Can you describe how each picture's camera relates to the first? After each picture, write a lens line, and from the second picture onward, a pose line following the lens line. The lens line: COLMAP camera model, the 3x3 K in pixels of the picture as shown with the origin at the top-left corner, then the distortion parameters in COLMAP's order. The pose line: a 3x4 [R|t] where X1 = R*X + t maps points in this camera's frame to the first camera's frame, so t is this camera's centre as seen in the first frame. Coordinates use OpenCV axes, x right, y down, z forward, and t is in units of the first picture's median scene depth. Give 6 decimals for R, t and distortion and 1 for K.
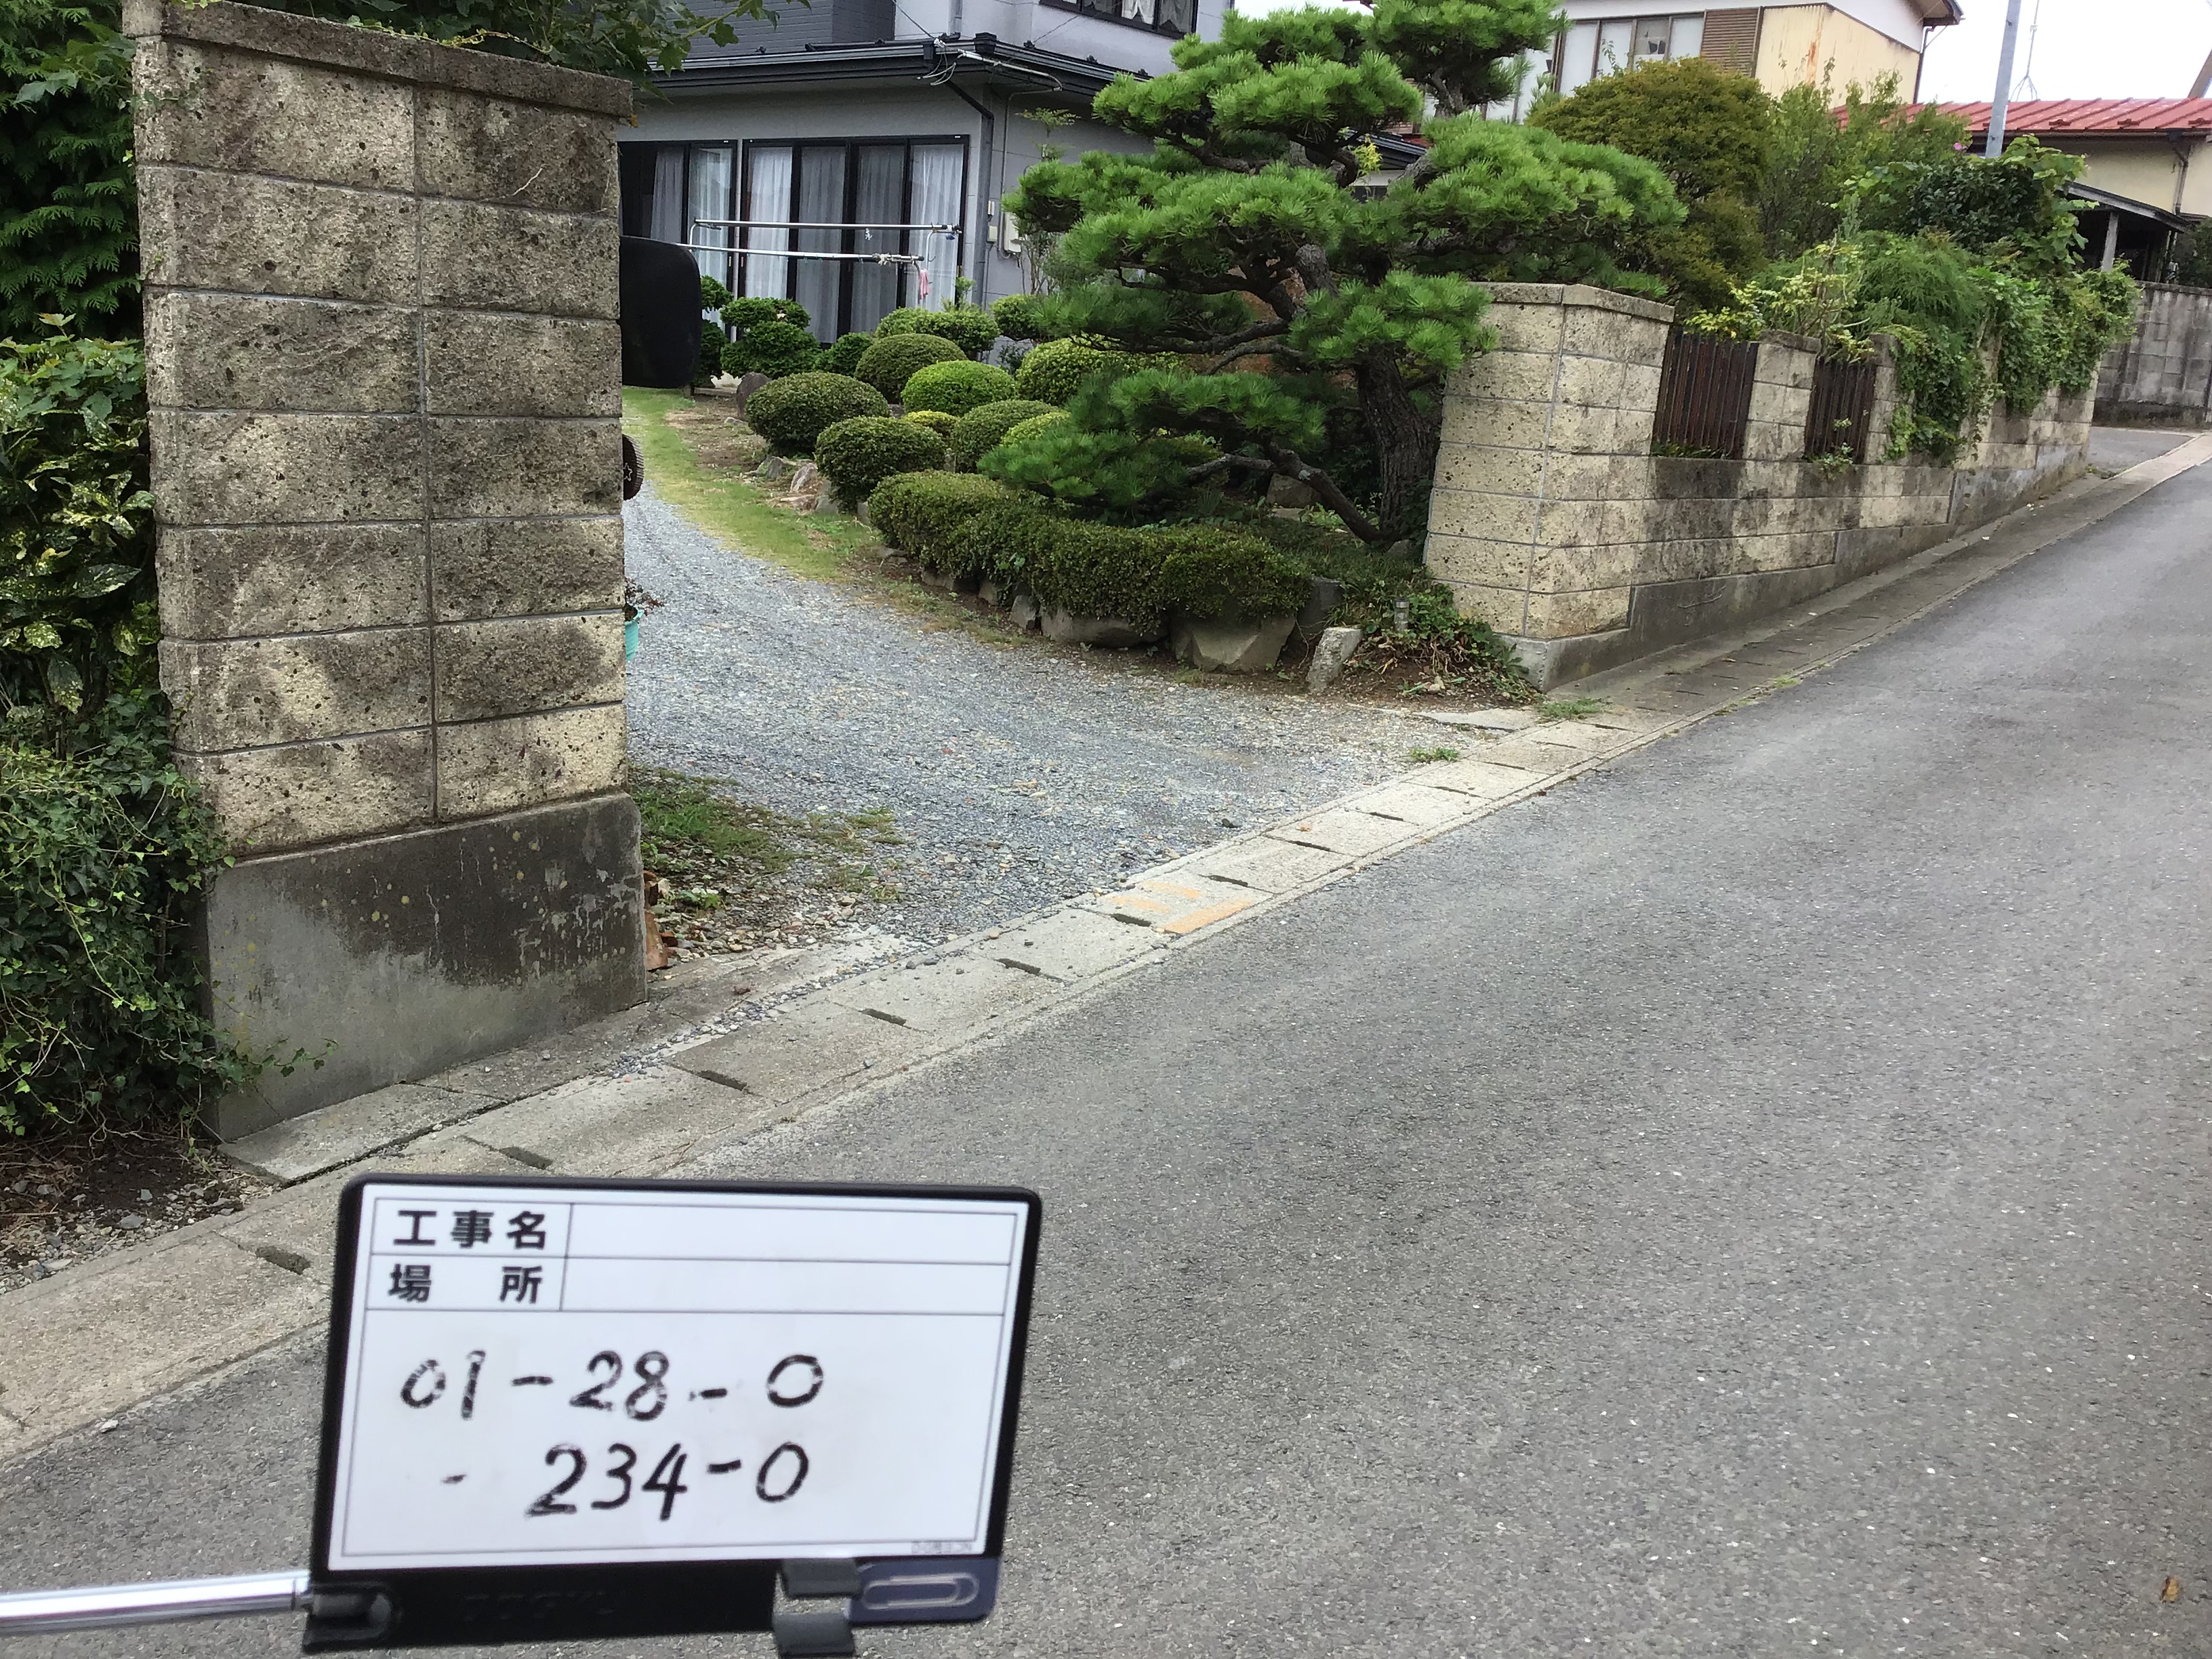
lens RADIAL K [[1998.8, 0, 1118.2], [0, 1998.8, 824.0], [0, 0, 1]] dist [0.146057, -0.068918]
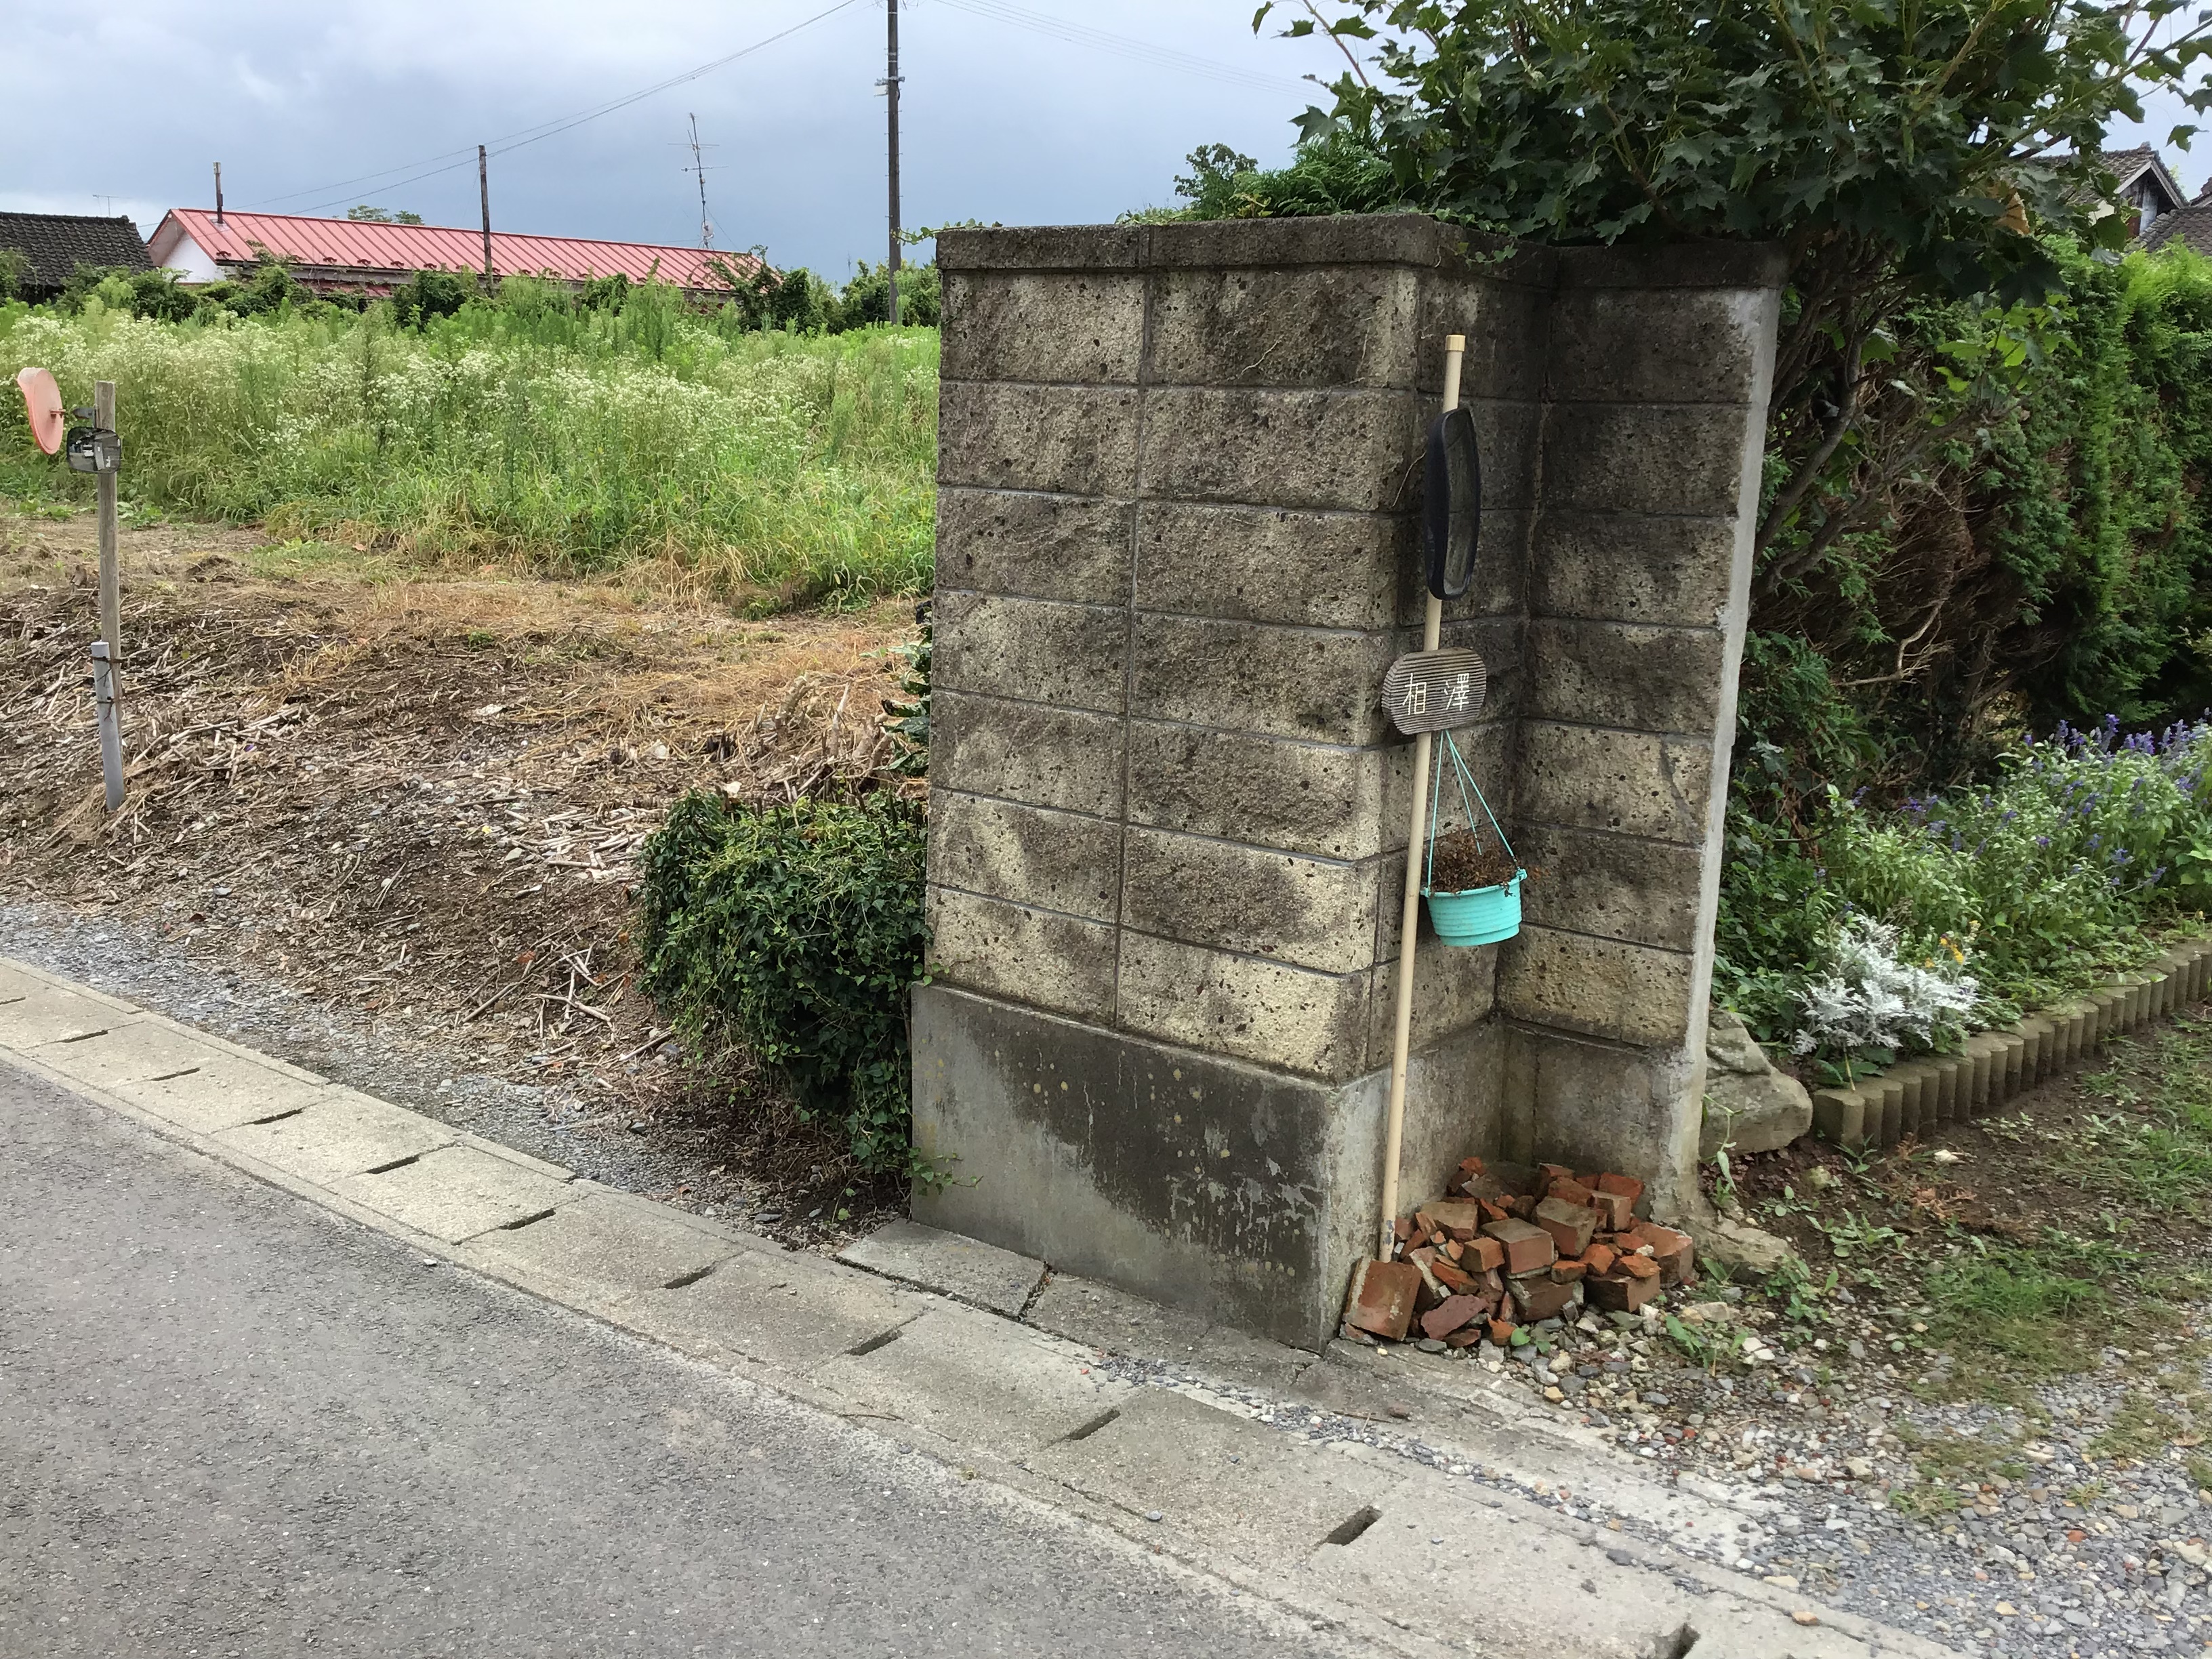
lens RADIAL K [[1998.8, 0, 1105.5], [0, 1998.8, 844.9], [0, 0, 1]] dist [0.146057, -0.068918]
pose [[-0.024714, 0.156742, -0.987330, 0.608058], [-0.264780, 0.951334, 0.157655, -0.239481], [0.963992, 0.265322, 0.017991, 0.998142]]
